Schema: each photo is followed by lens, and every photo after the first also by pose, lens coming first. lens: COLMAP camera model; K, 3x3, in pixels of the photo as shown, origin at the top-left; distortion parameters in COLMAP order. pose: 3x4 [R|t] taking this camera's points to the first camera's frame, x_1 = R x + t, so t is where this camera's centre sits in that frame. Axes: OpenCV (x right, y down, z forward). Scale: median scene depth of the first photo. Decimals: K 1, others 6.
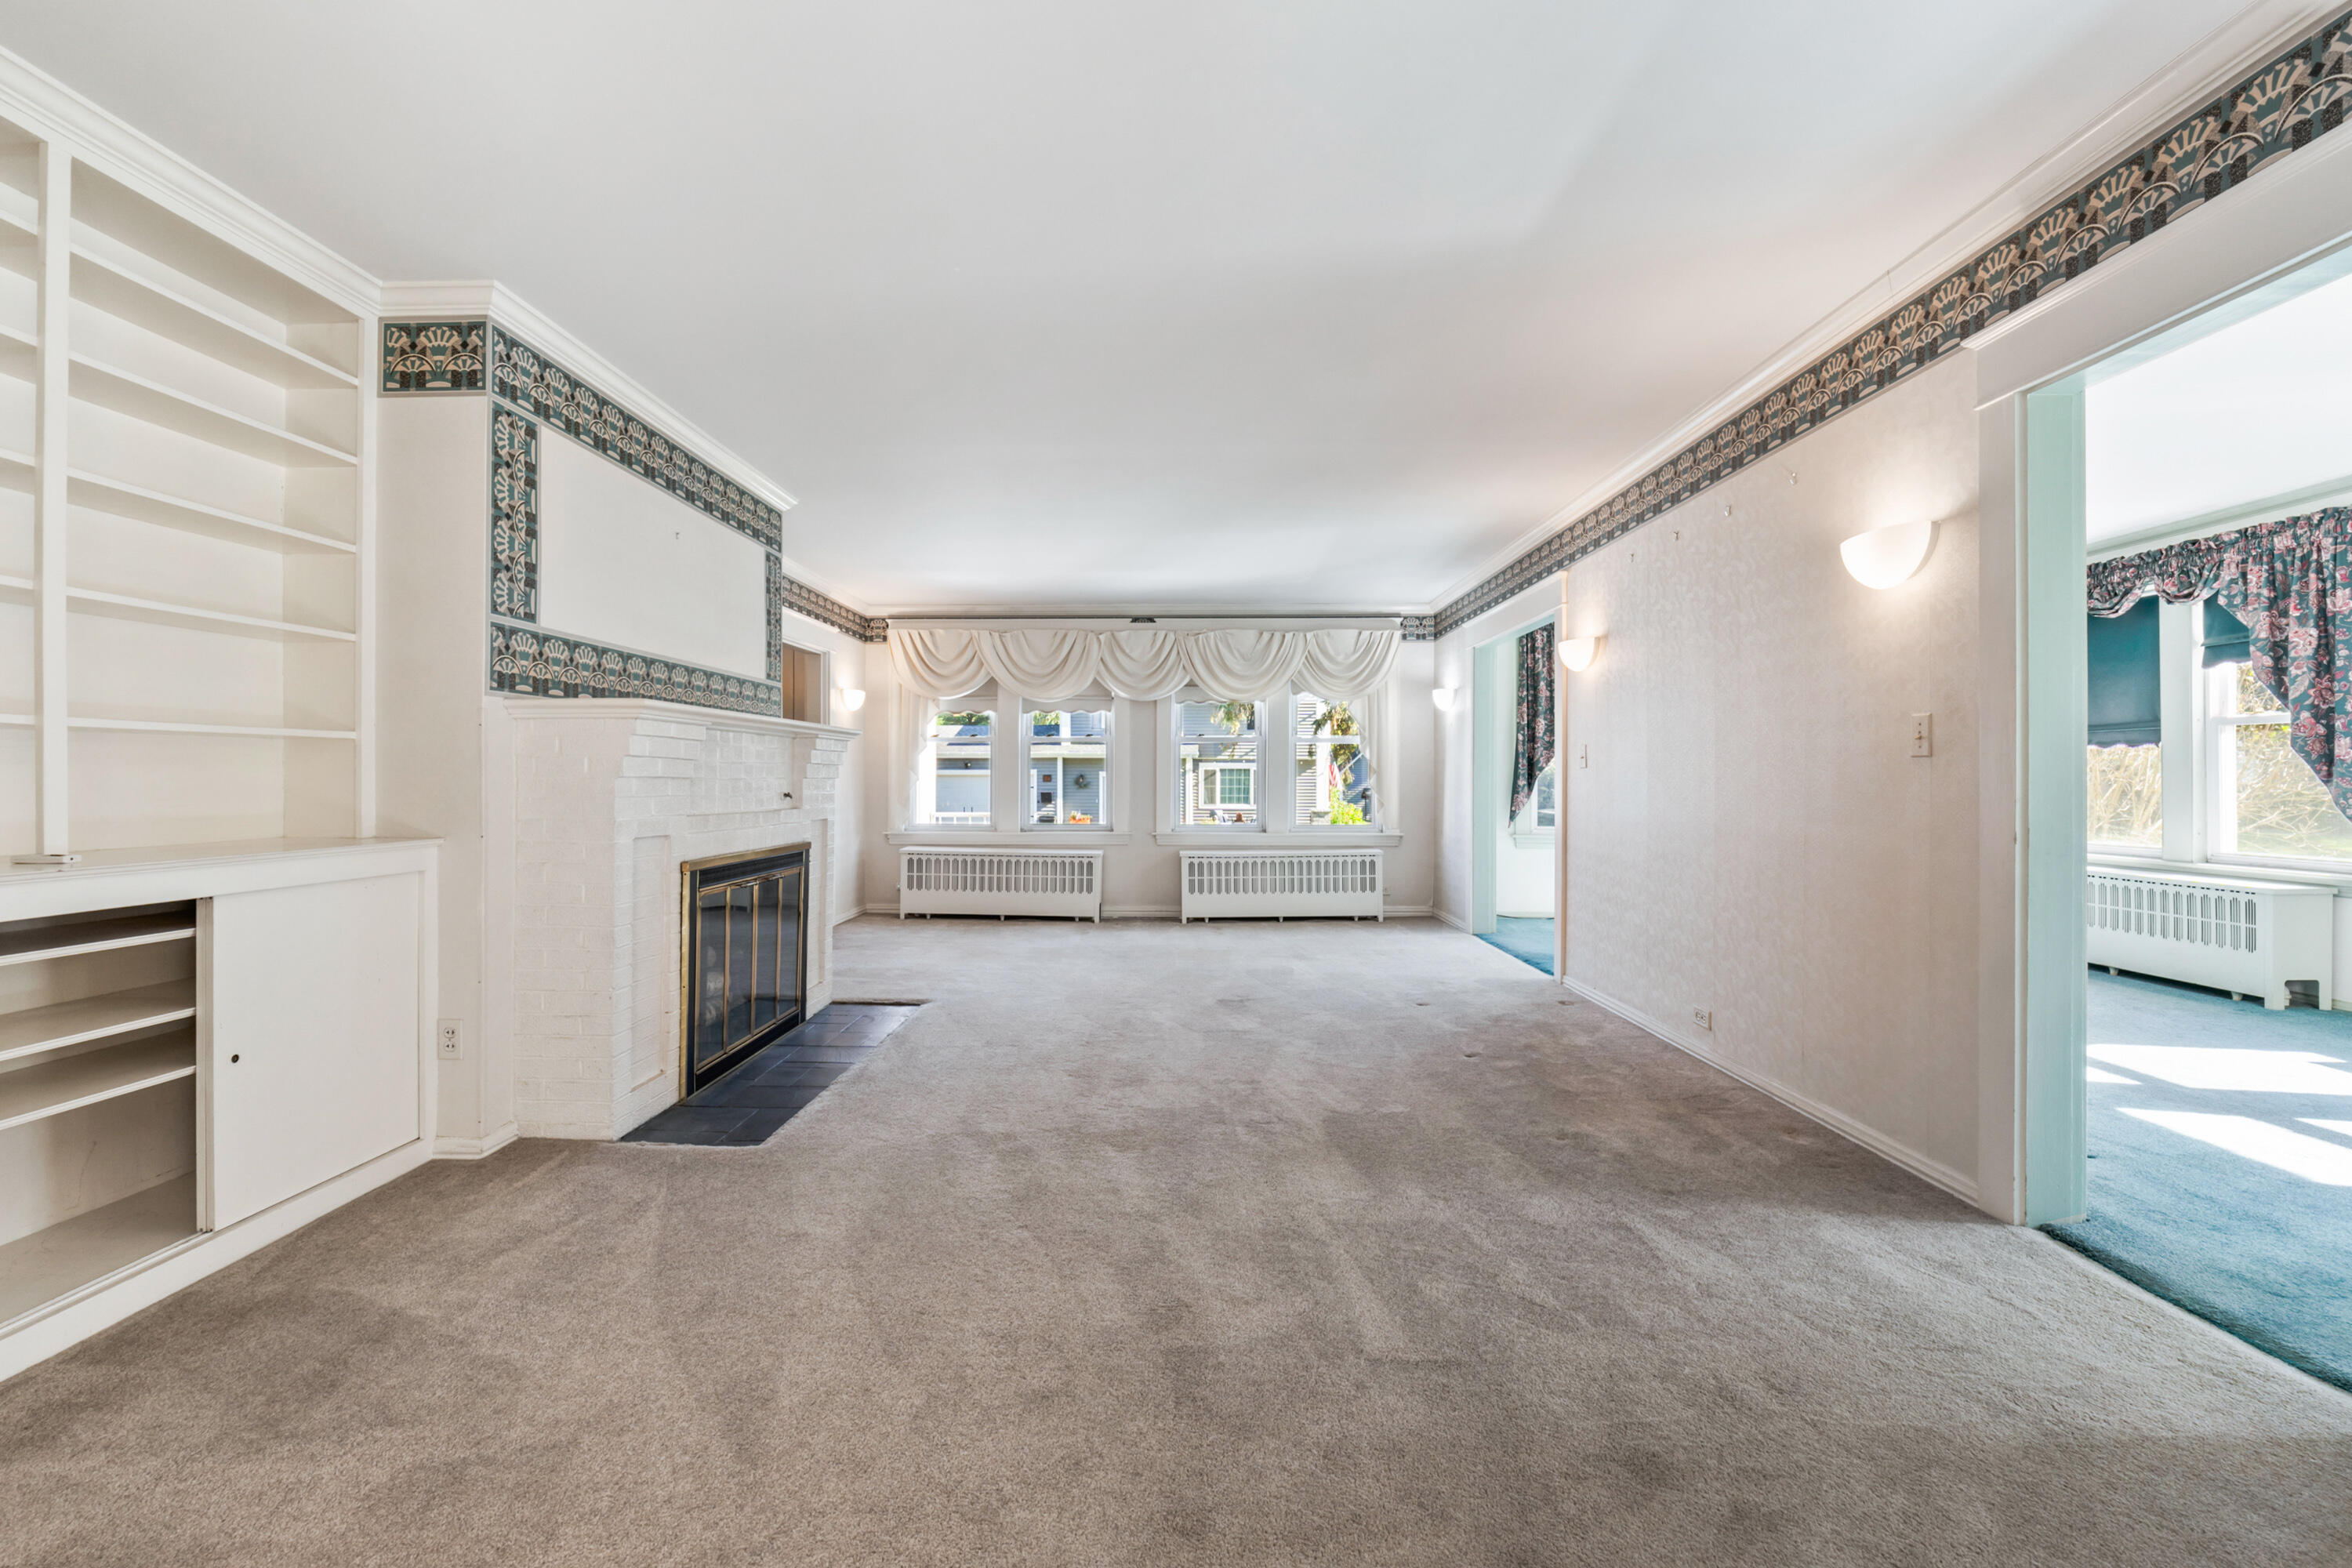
lens RADIAL K [[1002.9, 0, 1159.2], [0, 1002.9, 779.5], [0, 0, 1]] dist [0.009241, -0.002985]
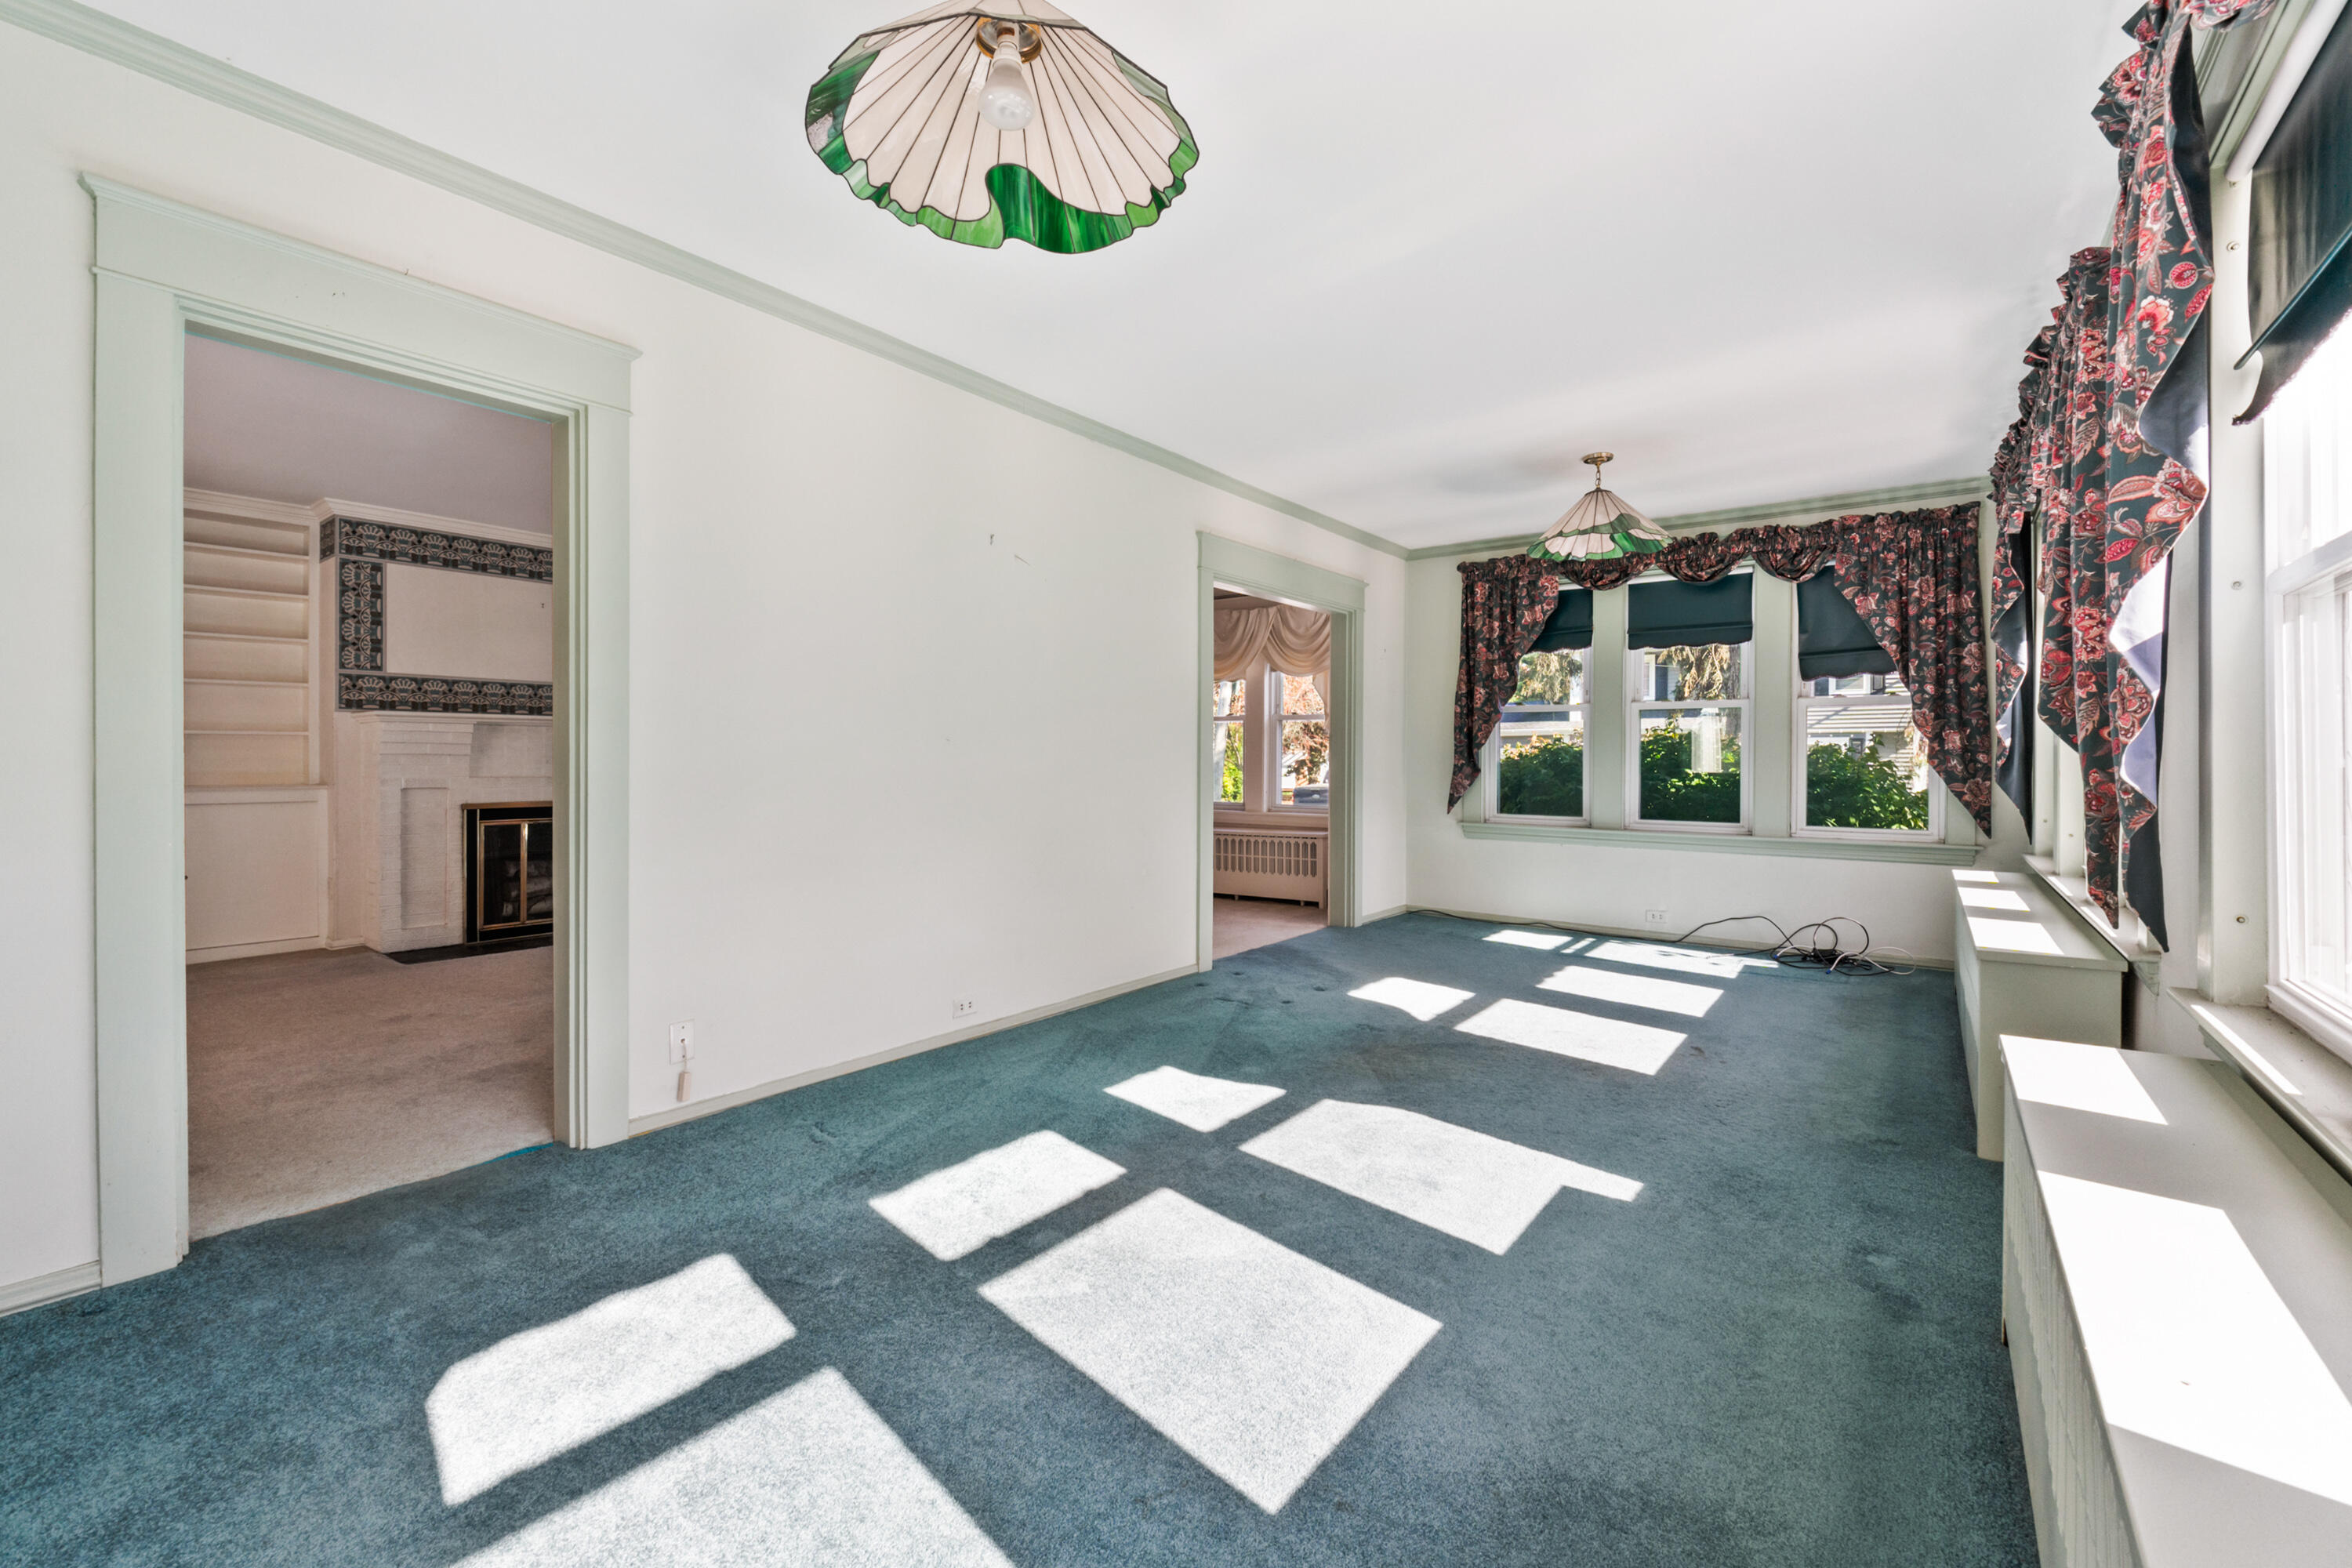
lens RADIAL K [[1002.9, 0, 1135.5], [0, 1002.9, 770.3], [0, 0, 1]] dist [0.009241, -0.002985]
pose [[0.800979, 0.002657, -0.598686, 1.119244], [-0.000403, 0.999992, 0.003899, 0.013096], [0.598692, -0.002882, 0.800974, 0.244055]]
